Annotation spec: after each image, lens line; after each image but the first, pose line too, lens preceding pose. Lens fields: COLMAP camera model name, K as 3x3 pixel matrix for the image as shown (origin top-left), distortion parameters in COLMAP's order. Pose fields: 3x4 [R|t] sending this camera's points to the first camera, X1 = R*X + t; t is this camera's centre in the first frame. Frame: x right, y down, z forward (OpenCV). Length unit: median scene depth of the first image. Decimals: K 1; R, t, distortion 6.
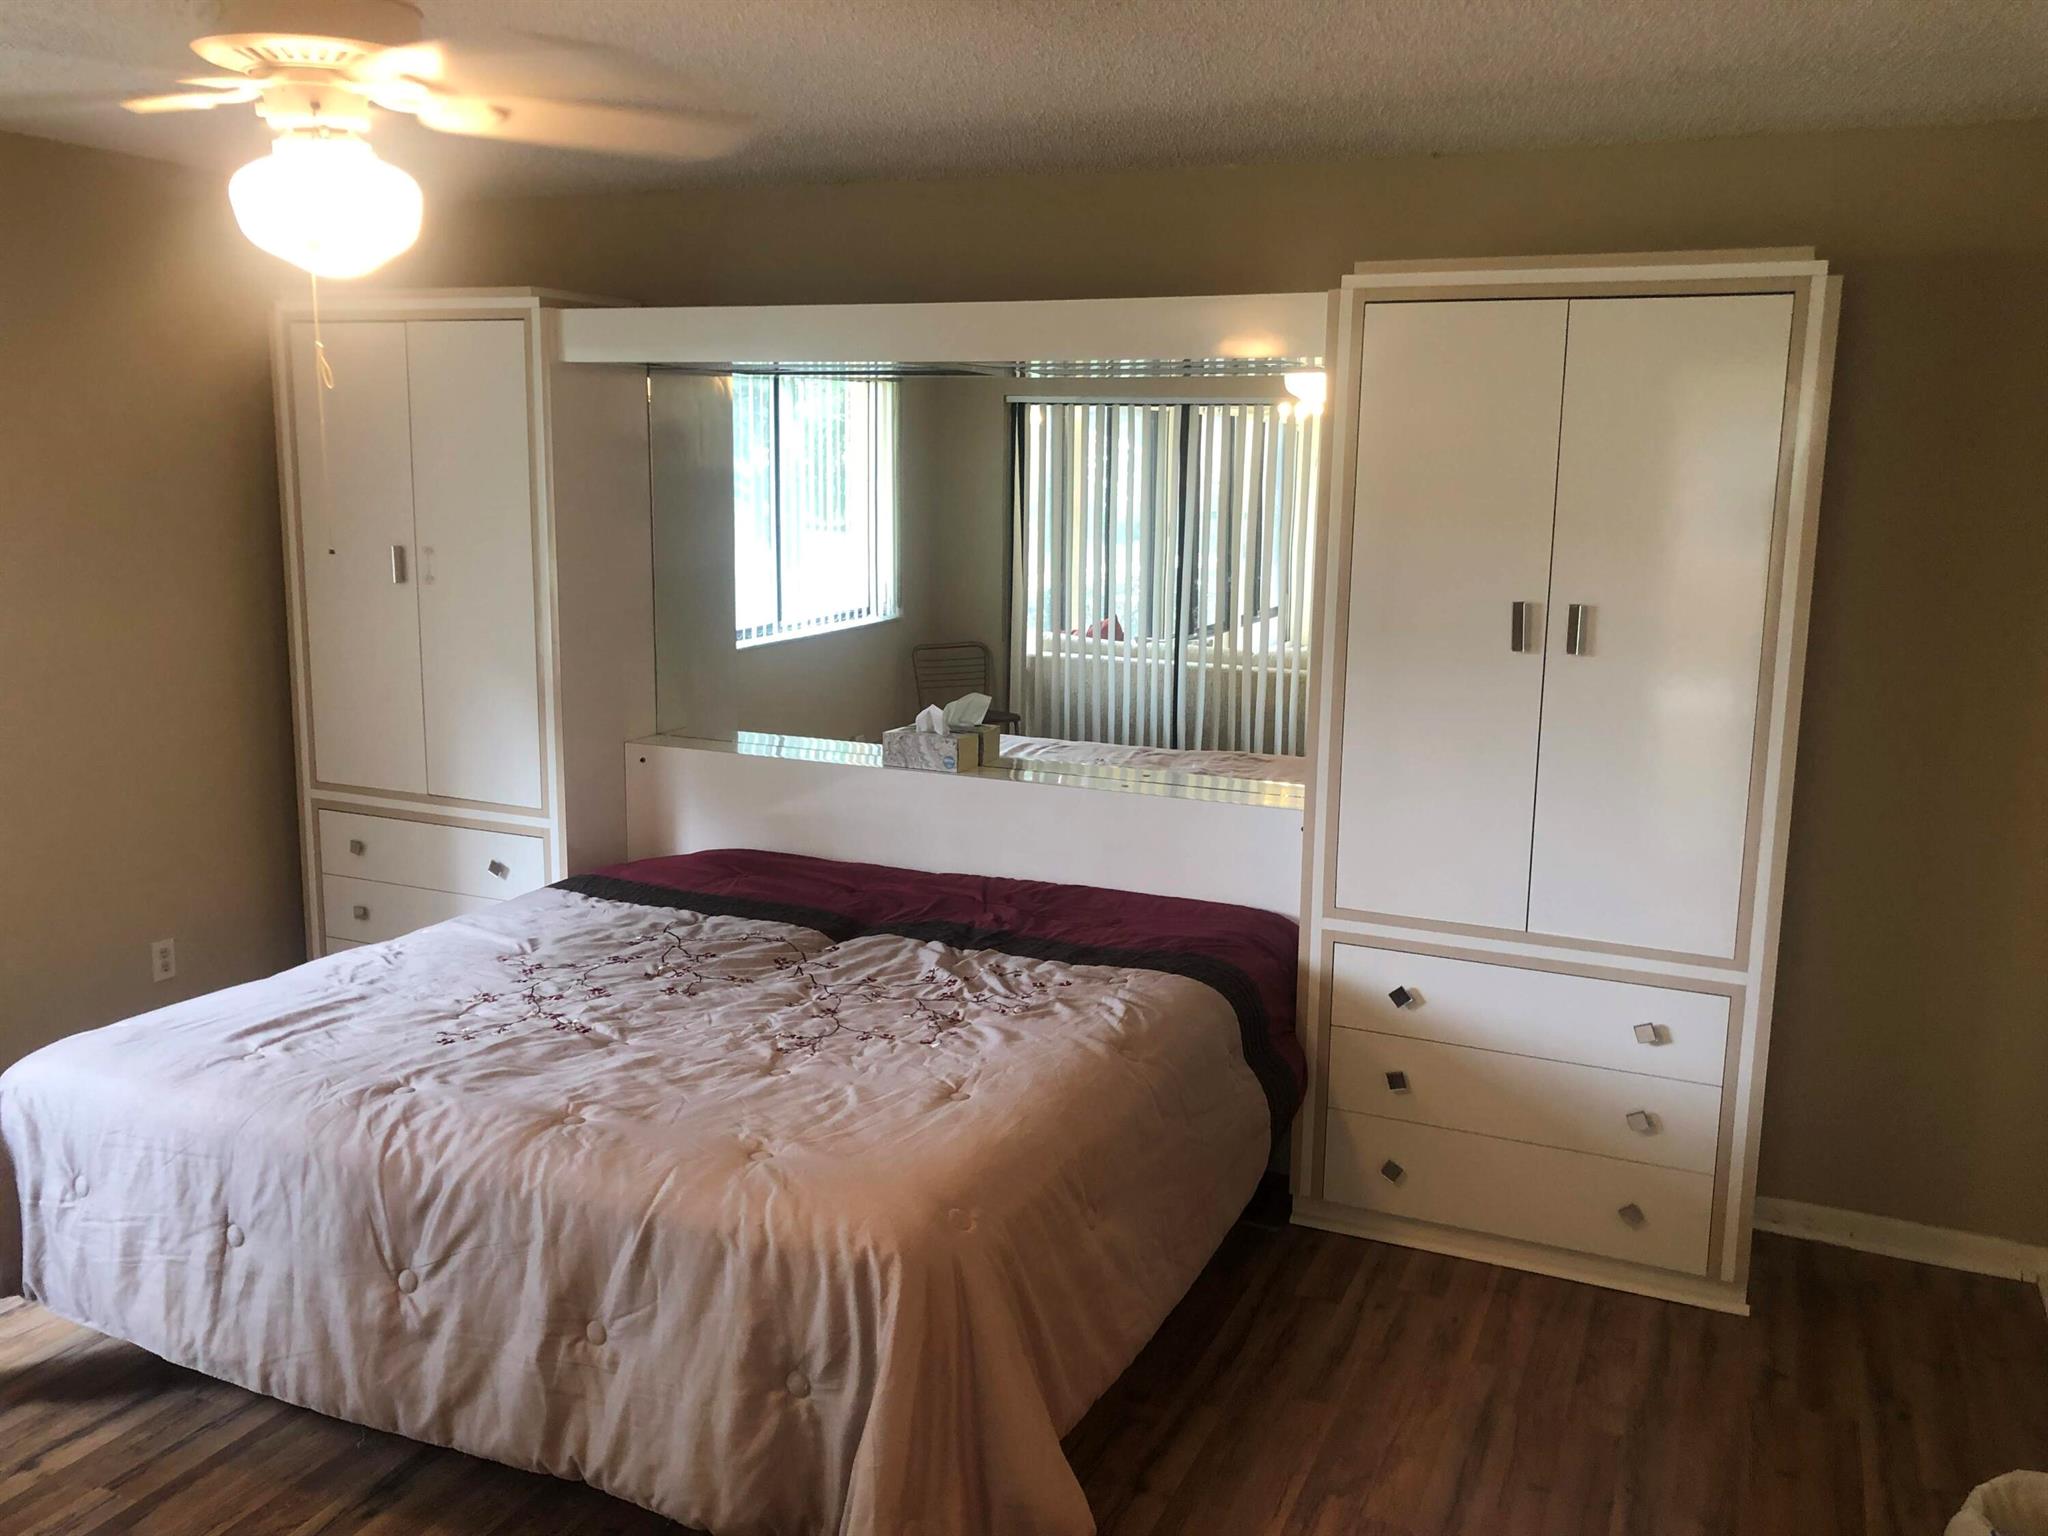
lens RADIAL K [[1687.4, 0, 1024.0], [0, 1687.4, 768.0], [0, 0, 1]] dist [0.004835, -0.011267]
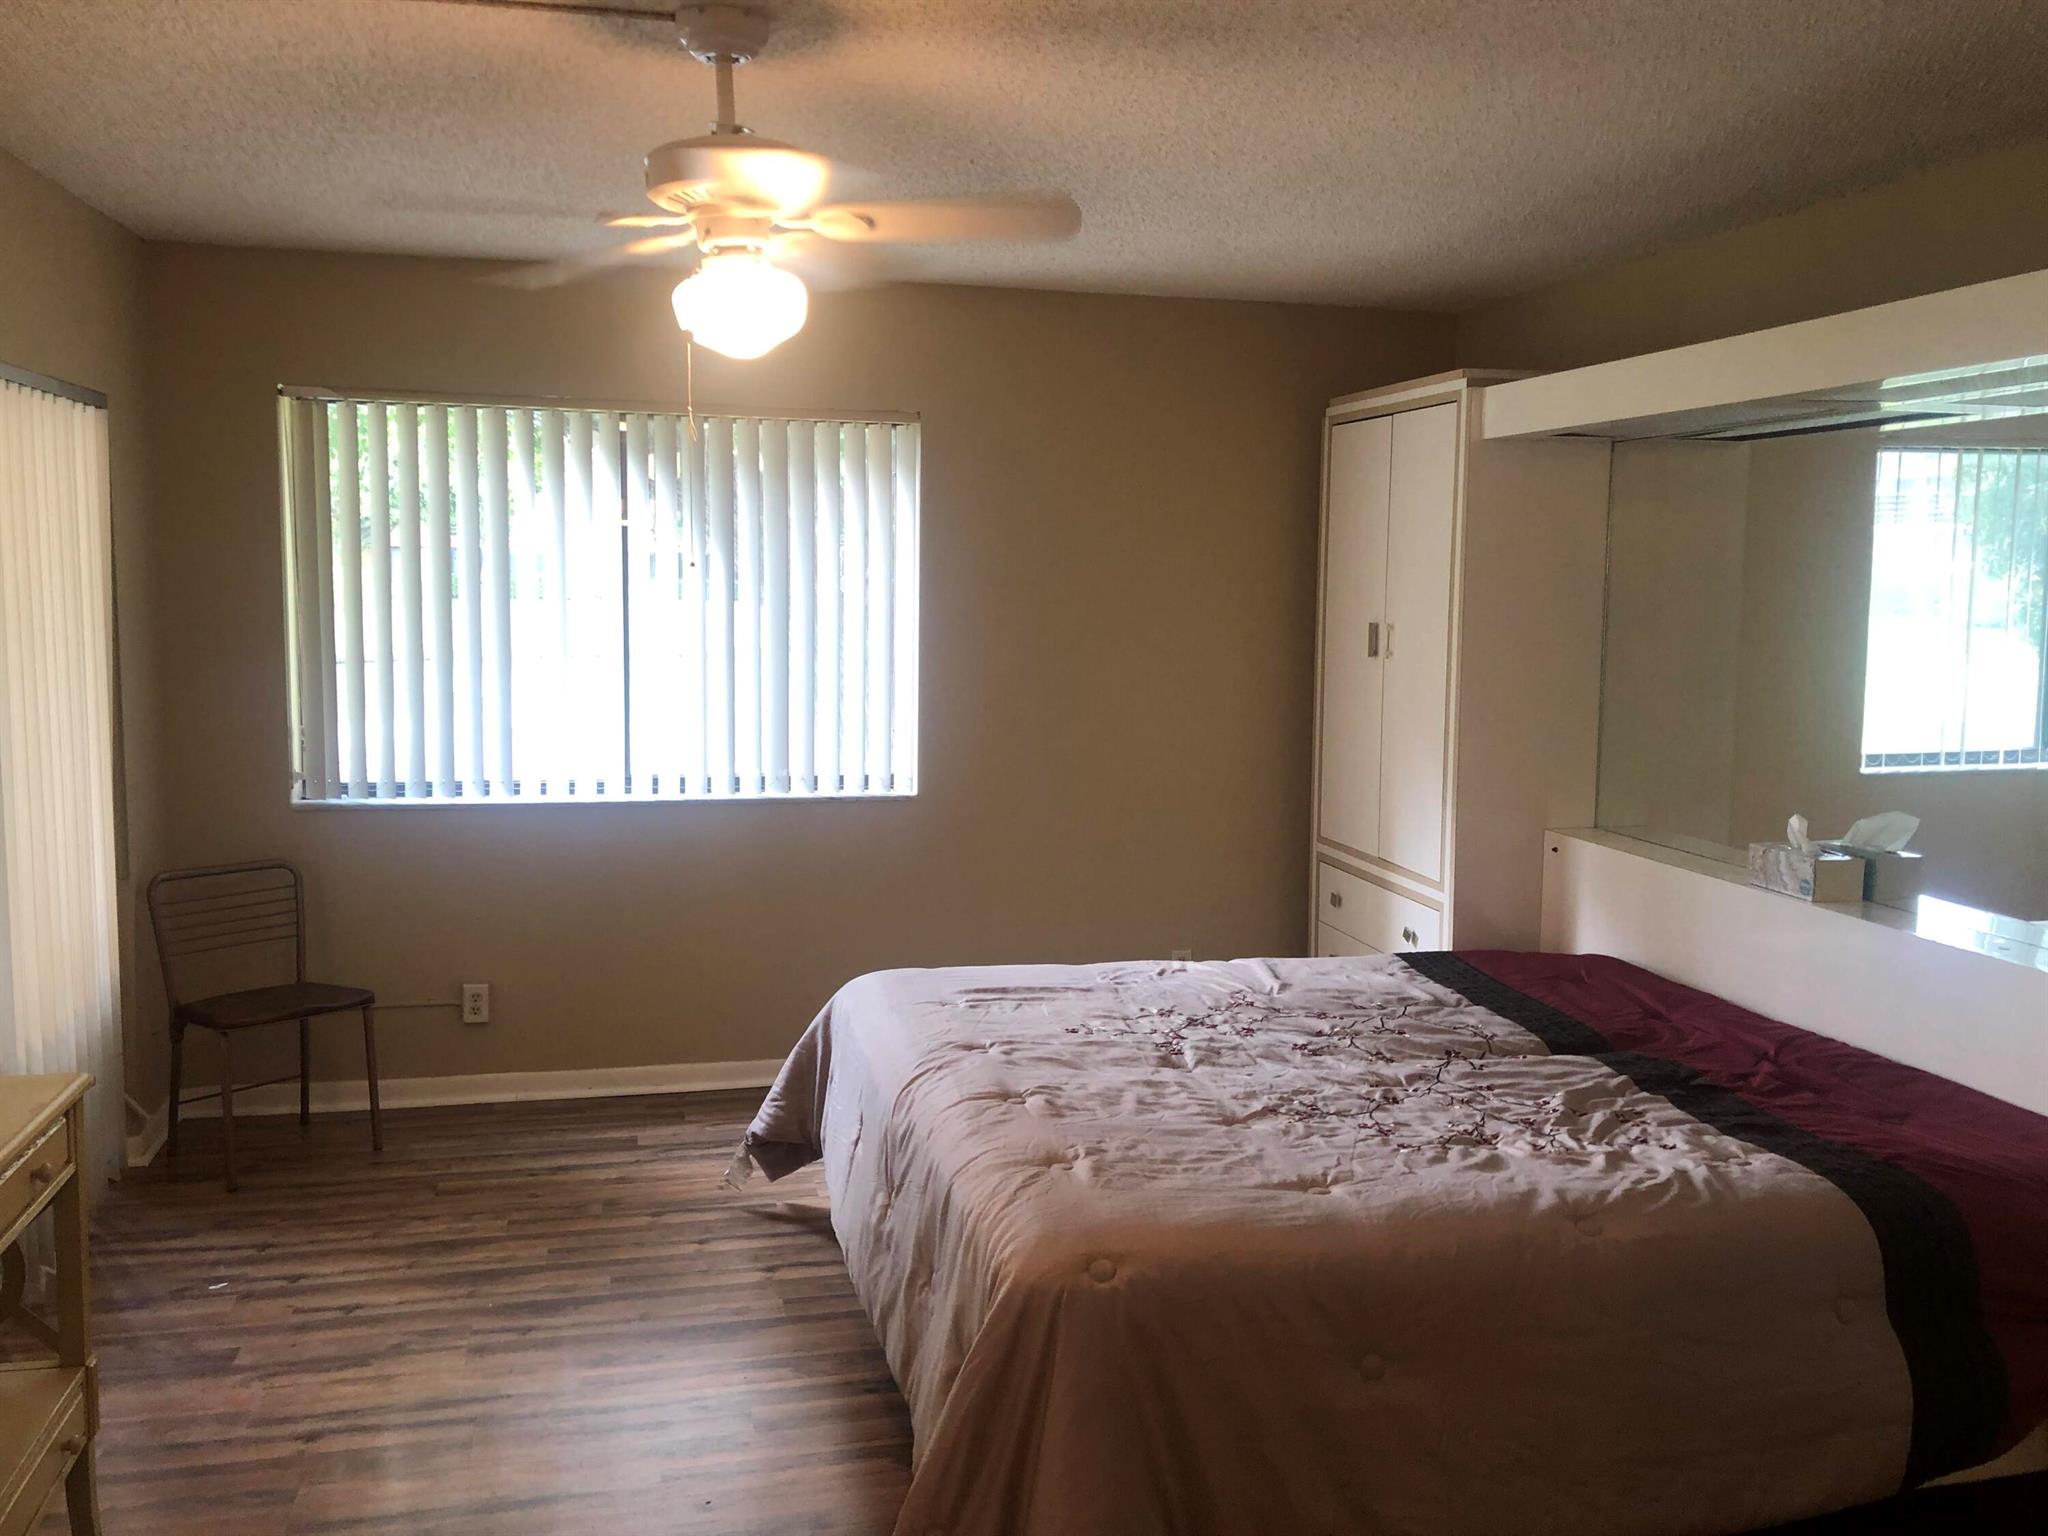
lens RADIAL K [[1690.3, 0, 1024.0], [0, 1690.3, 768.0], [0, 0, 1]] dist [0.054533, -0.189192]
pose [[0.564799, 0.076201, -0.821702, 0.503218], [-0.143493, 0.989628, -0.006856, -0.000798], [0.812657, 0.121781, 0.569876, 0.272110]]
